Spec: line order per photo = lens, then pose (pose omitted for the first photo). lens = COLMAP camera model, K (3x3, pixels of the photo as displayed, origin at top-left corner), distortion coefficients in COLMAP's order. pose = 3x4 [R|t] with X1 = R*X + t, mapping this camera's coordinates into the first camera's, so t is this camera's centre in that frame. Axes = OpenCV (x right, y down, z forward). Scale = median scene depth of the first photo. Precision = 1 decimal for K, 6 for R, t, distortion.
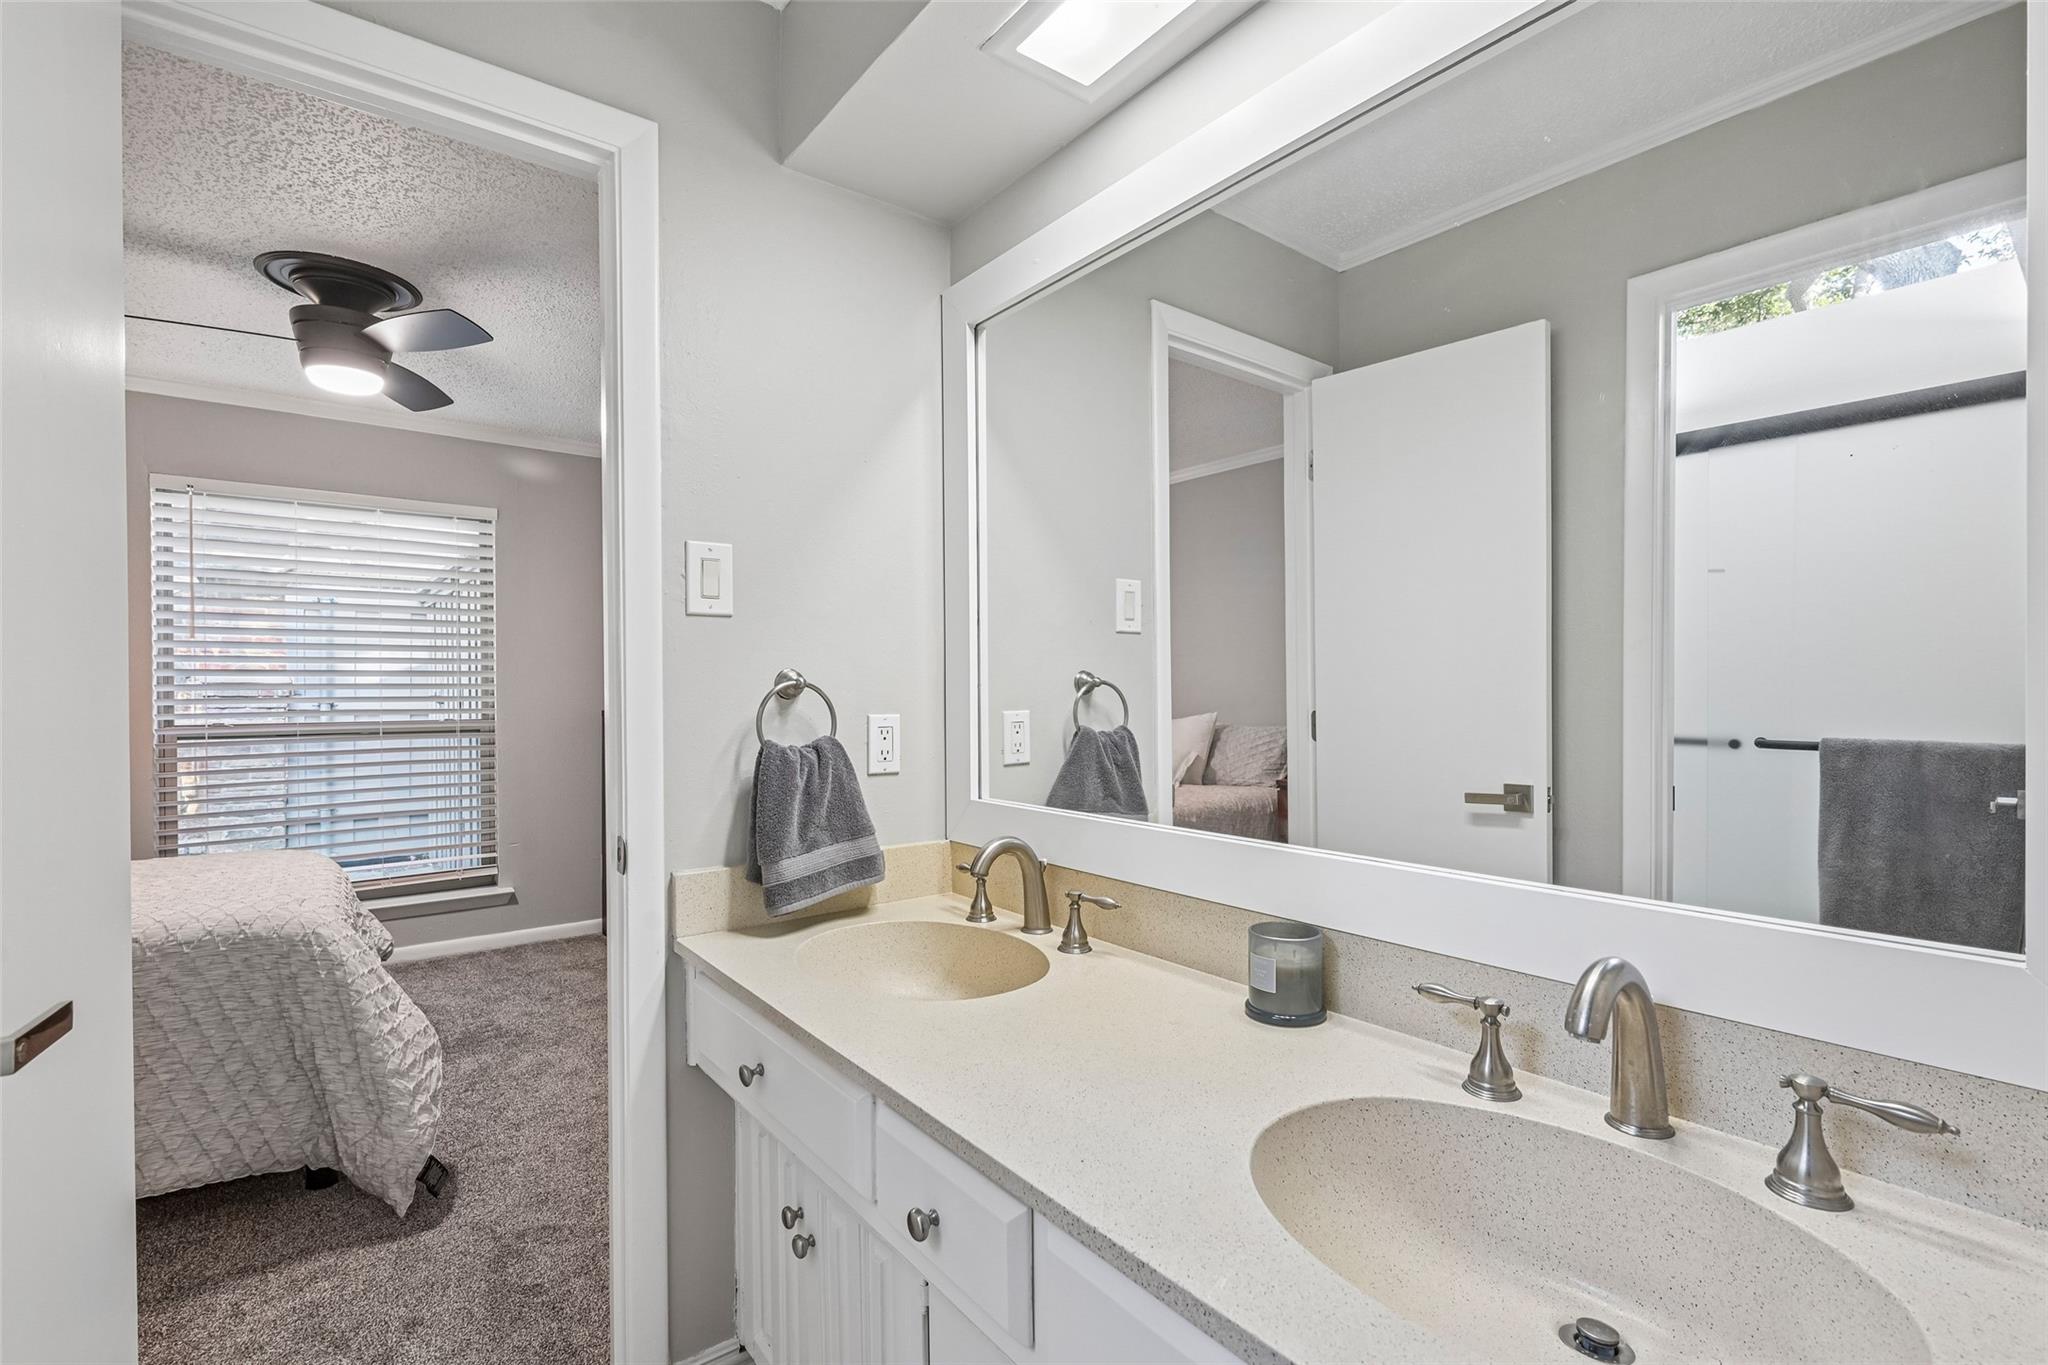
lens RADIAL K [[926.6, 0, 1033.5], [0, 926.6, 682.8], [0, 0, 1]] dist [0.001329, 0.000650]
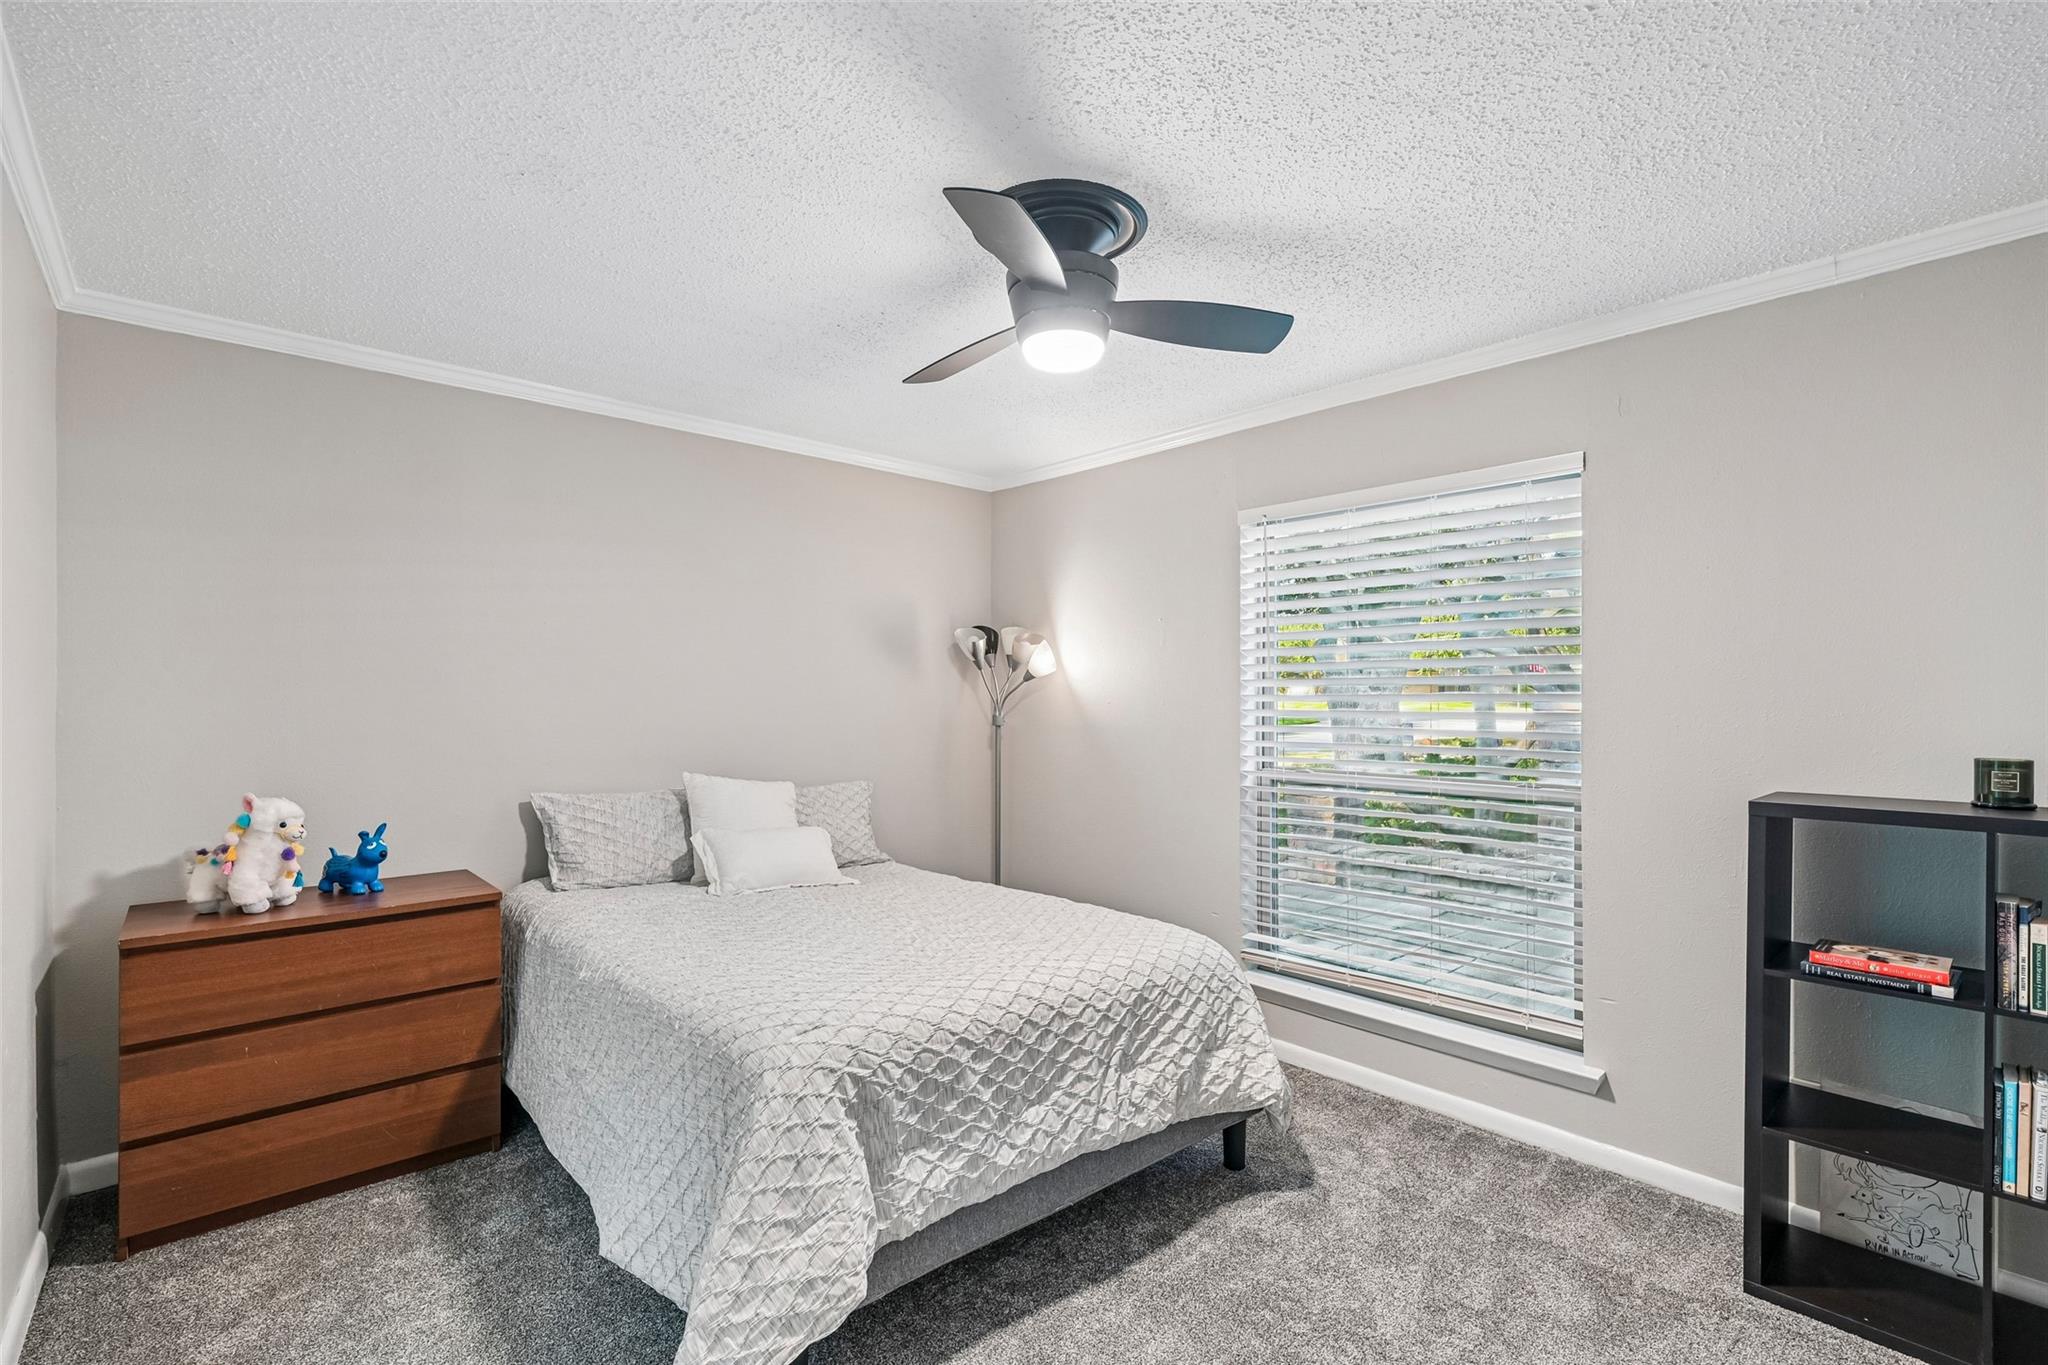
lens RADIAL K [[926.6, 0, 1027.6], [0, 926.6, 688.4], [0, 0, 1]] dist [0.001329, 0.000650]
pose [[0.081635, -0.000339, -0.996662, 0.016070], [0.003872, 0.999993, -0.000023, -0.033594], [0.996655, -0.003857, 0.081636, 0.591719]]
